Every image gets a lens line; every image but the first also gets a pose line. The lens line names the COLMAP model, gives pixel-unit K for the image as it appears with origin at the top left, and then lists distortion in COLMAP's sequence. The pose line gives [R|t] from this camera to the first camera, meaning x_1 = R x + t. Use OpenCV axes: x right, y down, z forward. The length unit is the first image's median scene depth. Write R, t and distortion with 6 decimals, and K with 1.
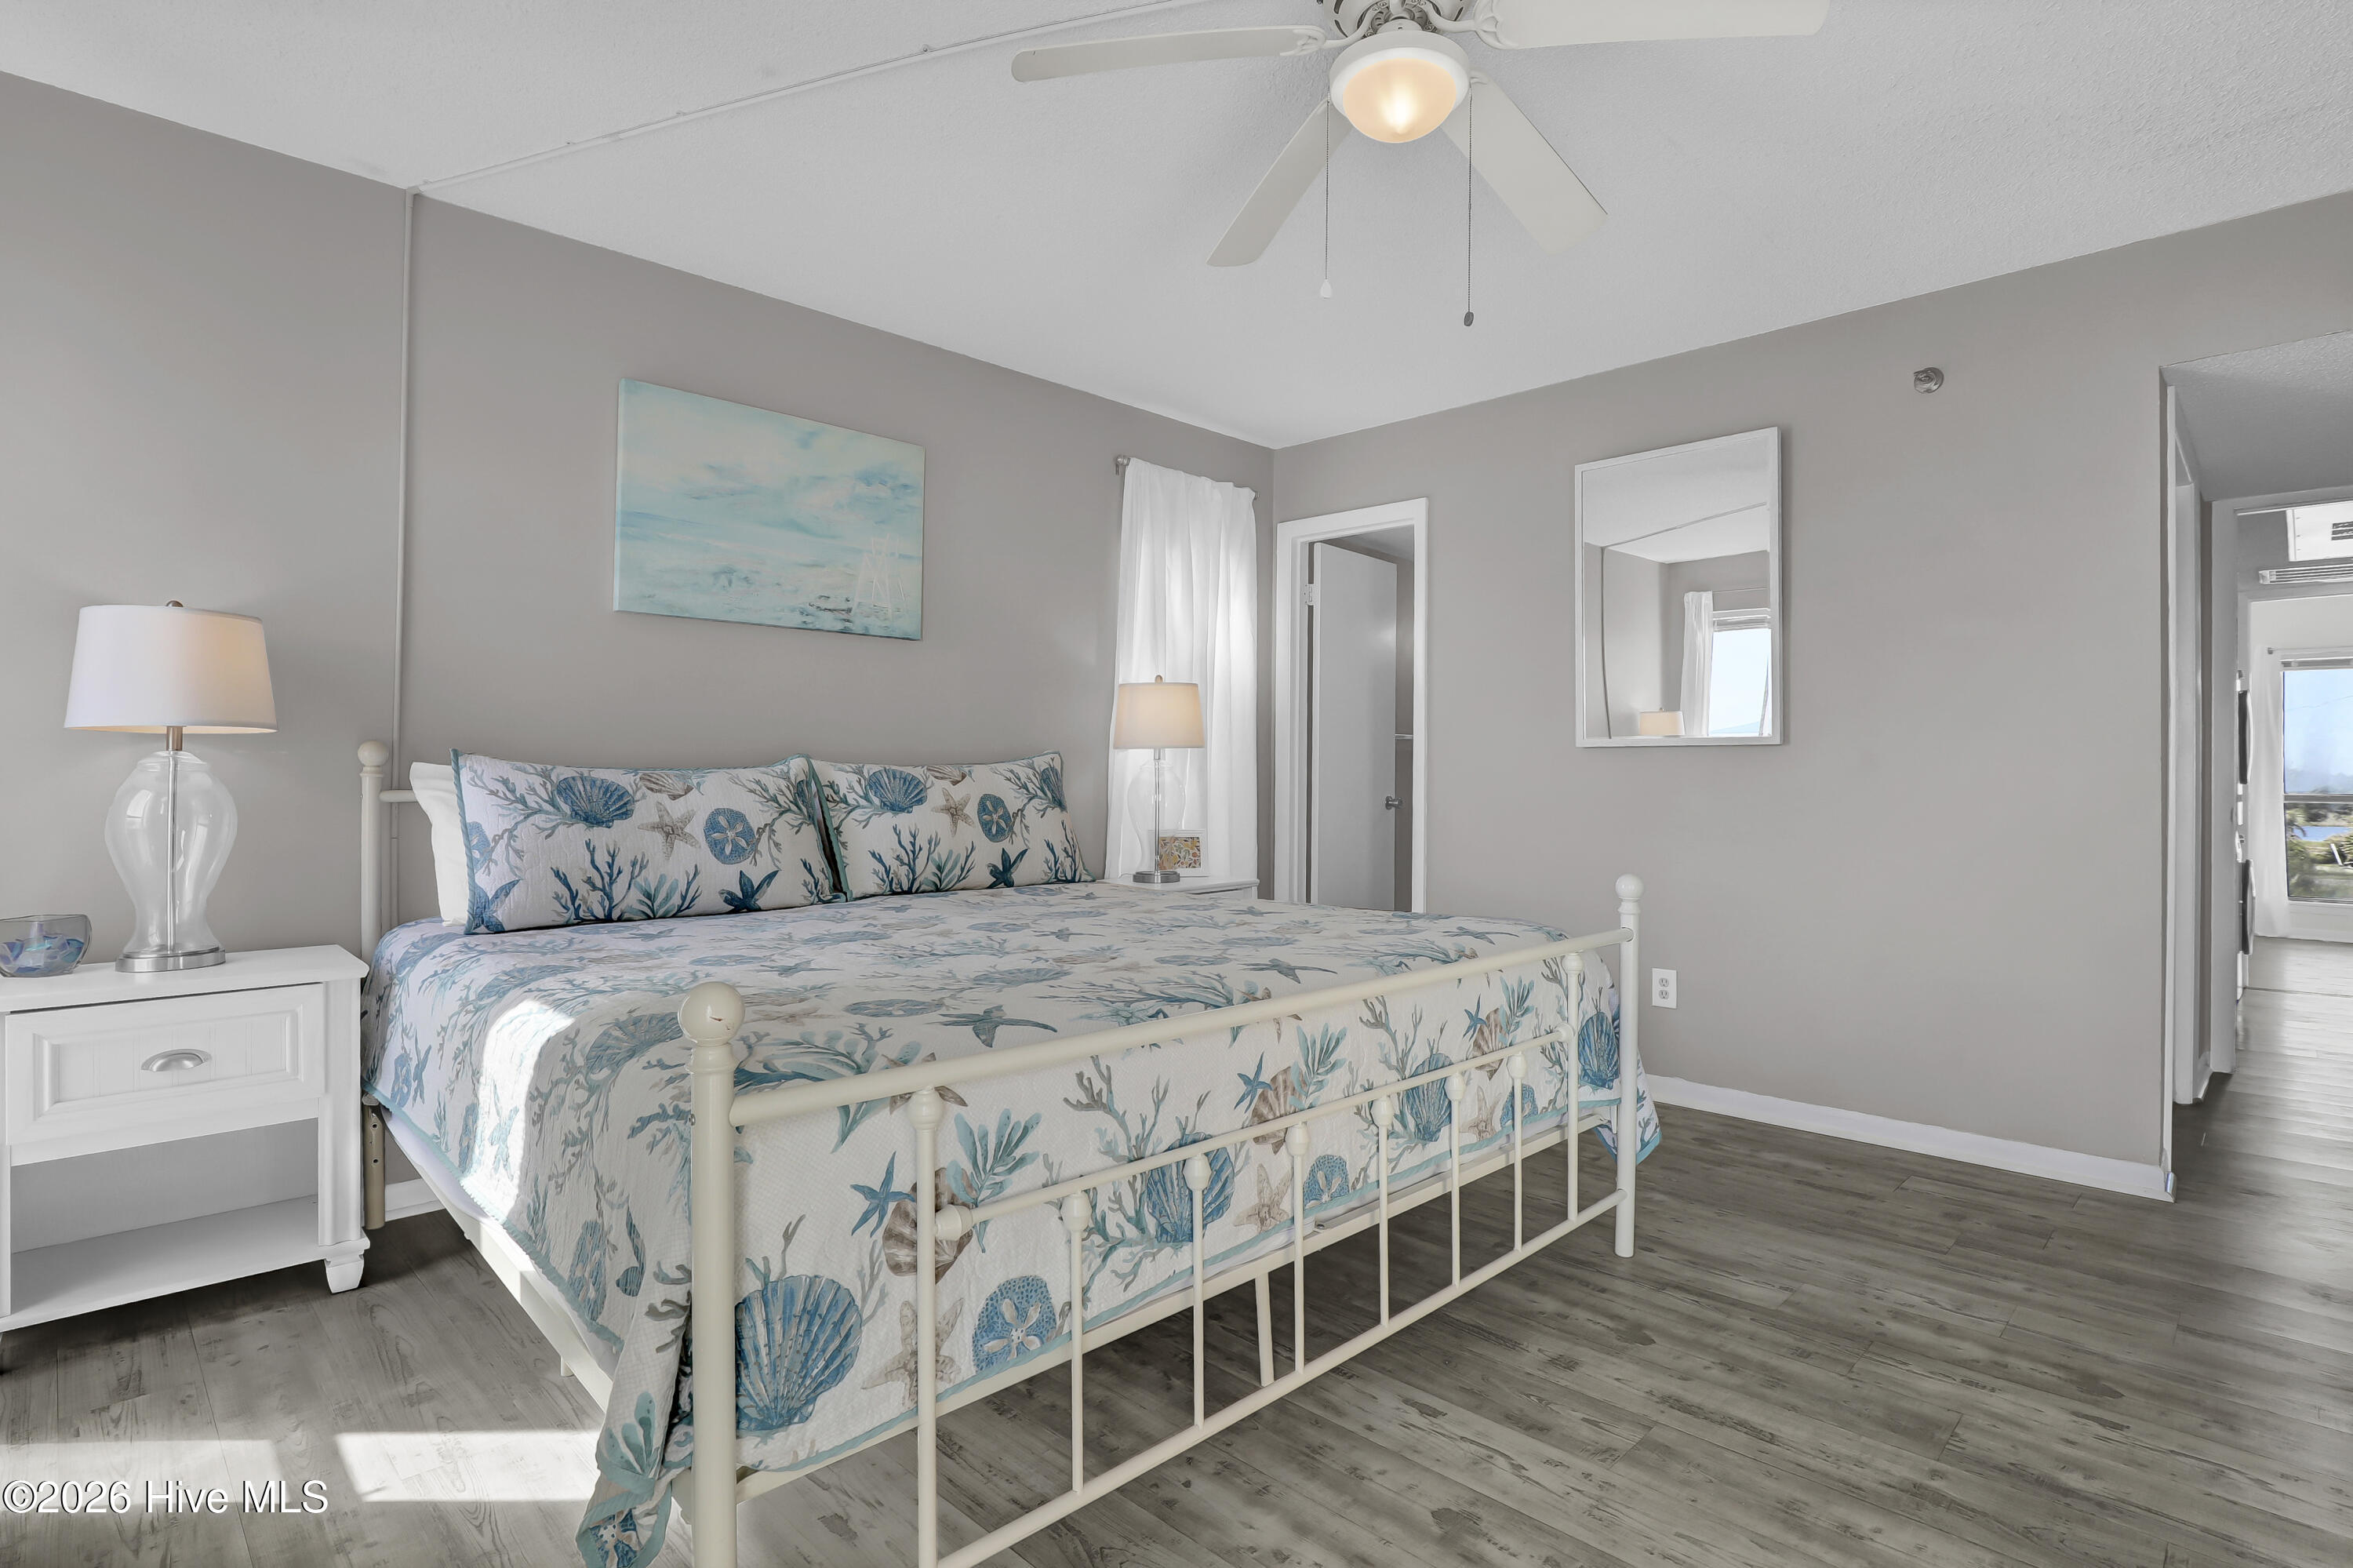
lens RADIAL K [[1127.4, 0, 1183.5], [0, 1127.4, 778.7], [0, 0, 1]] dist [-0.030070, 0.003731]
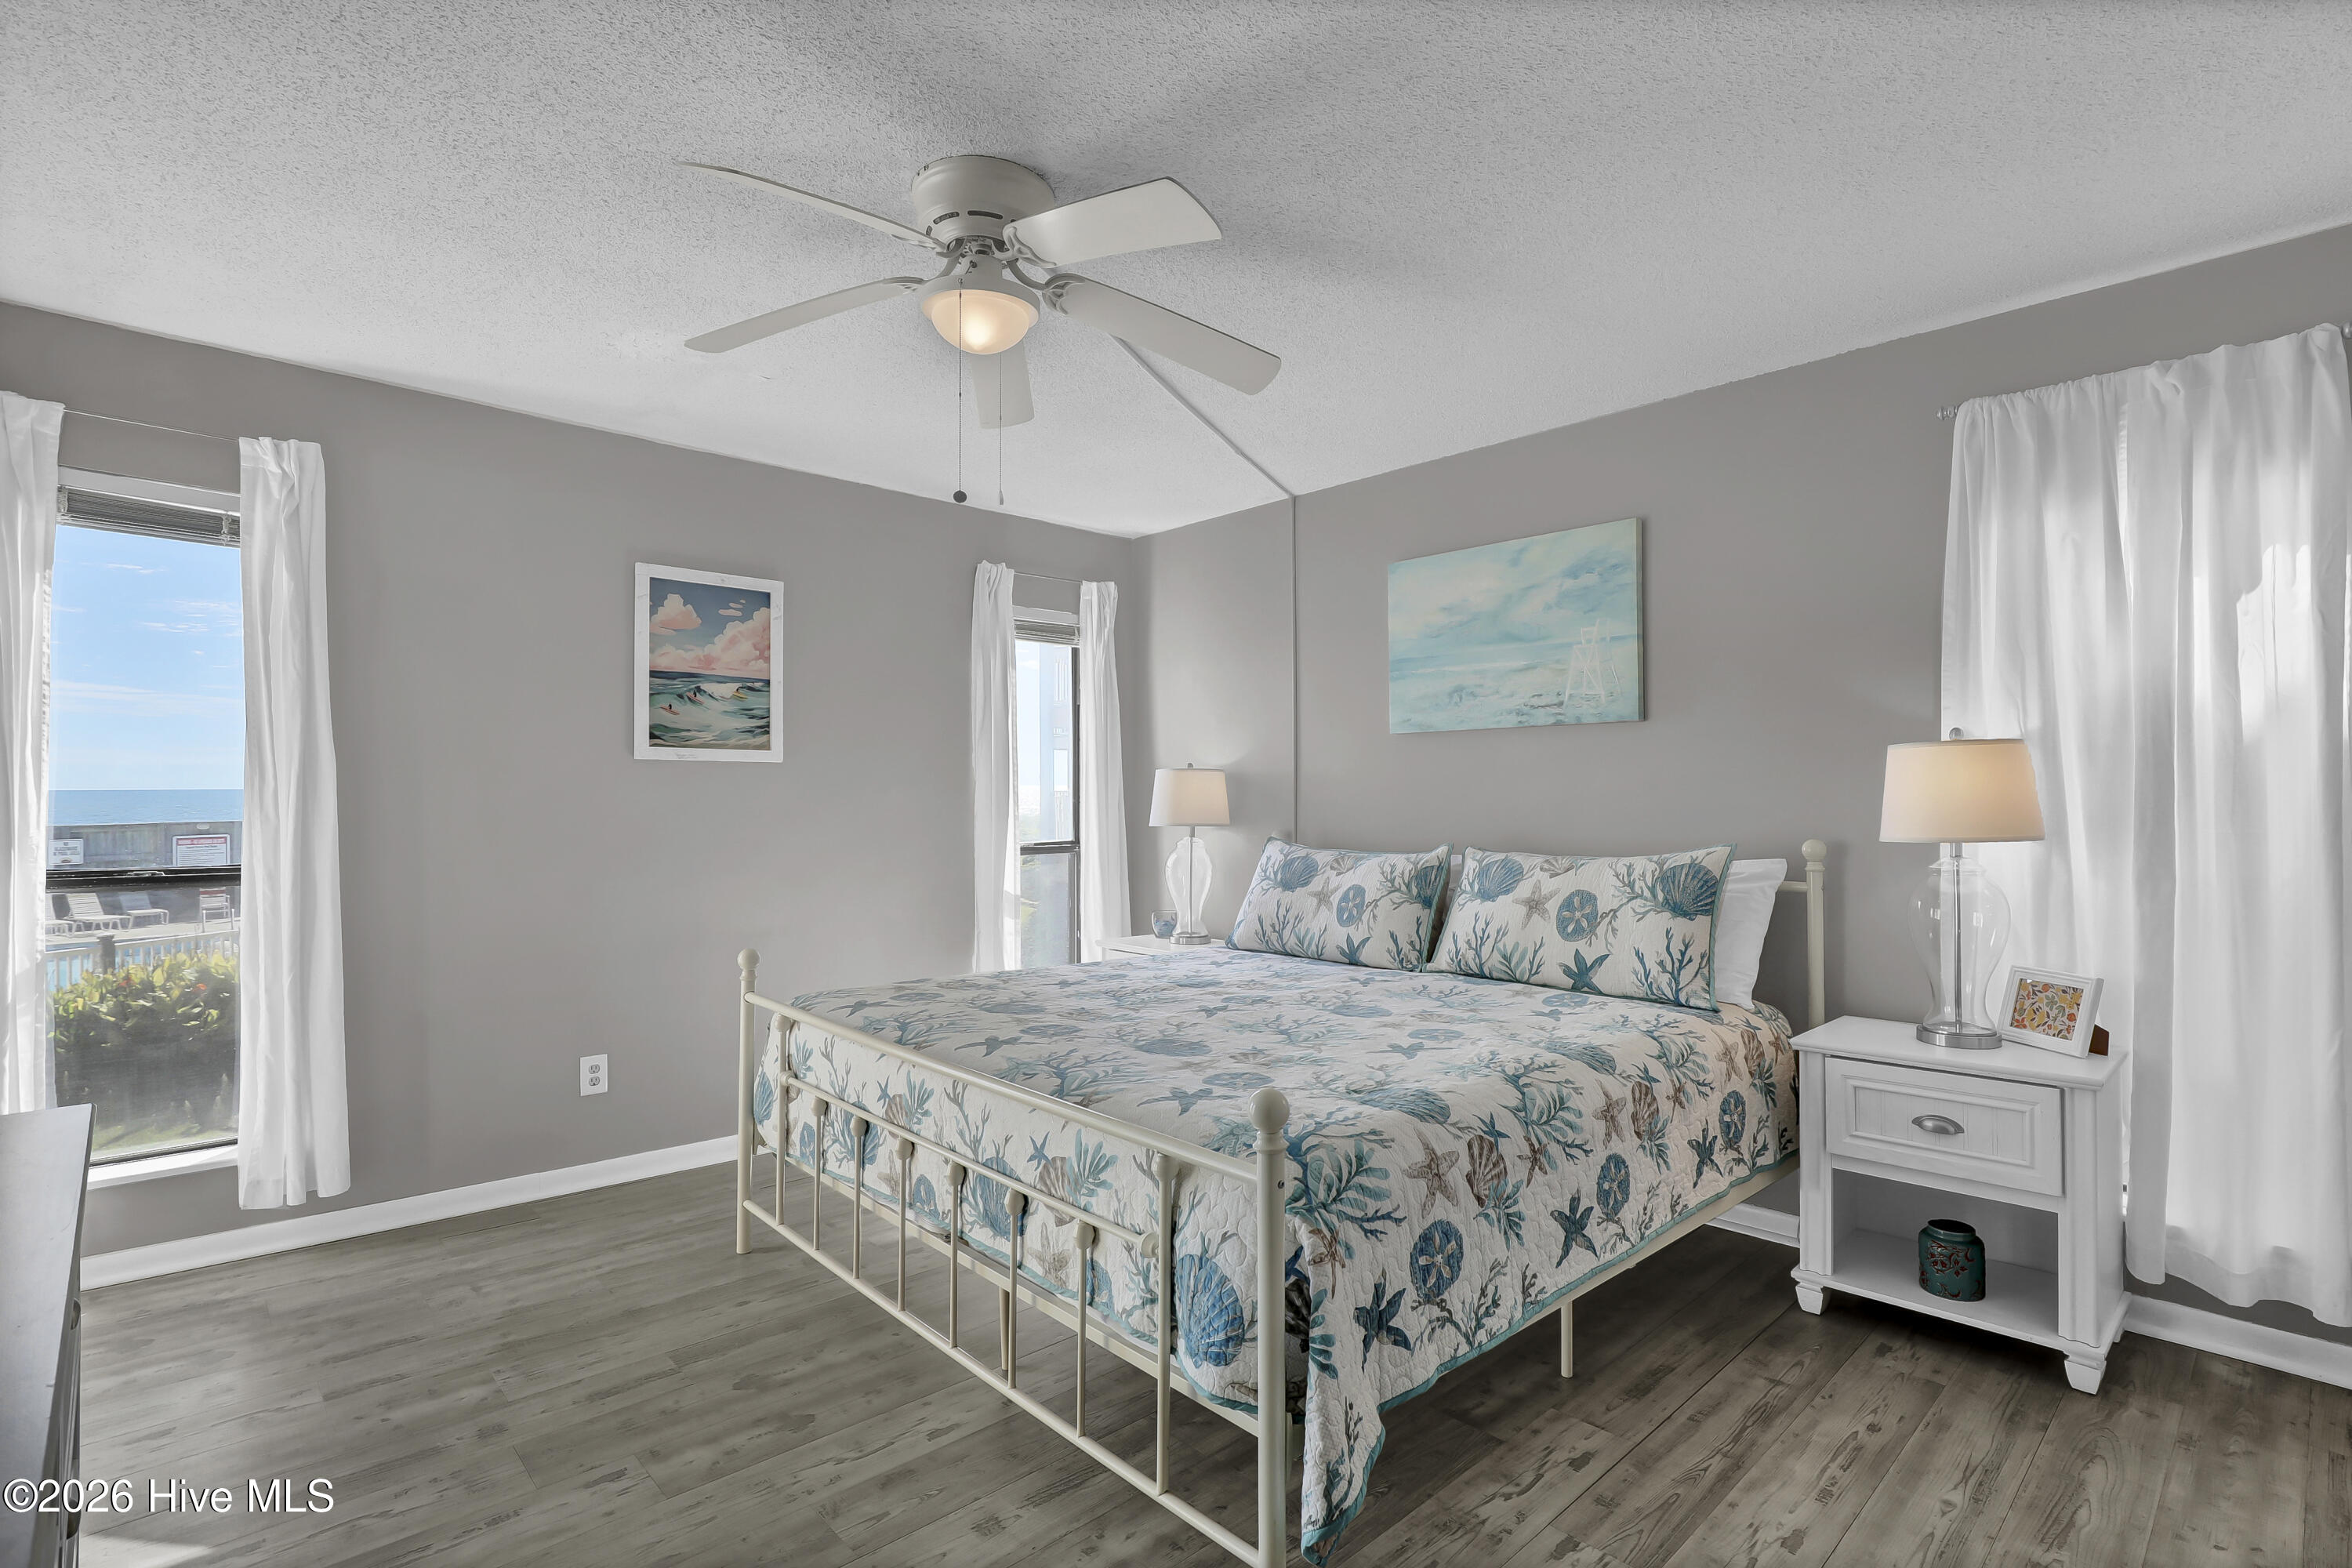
lens RADIAL K [[1126.9, 0, 1184.7], [0, 1126.9, 786.4], [0, 0, 1]] dist [-0.030070, 0.003731]
pose [[-0.023258, -0.032700, -0.999195, 0.765694], [-0.020725, 0.999266, -0.032220, -0.034641], [0.999515, 0.019959, -0.023919, 0.702607]]
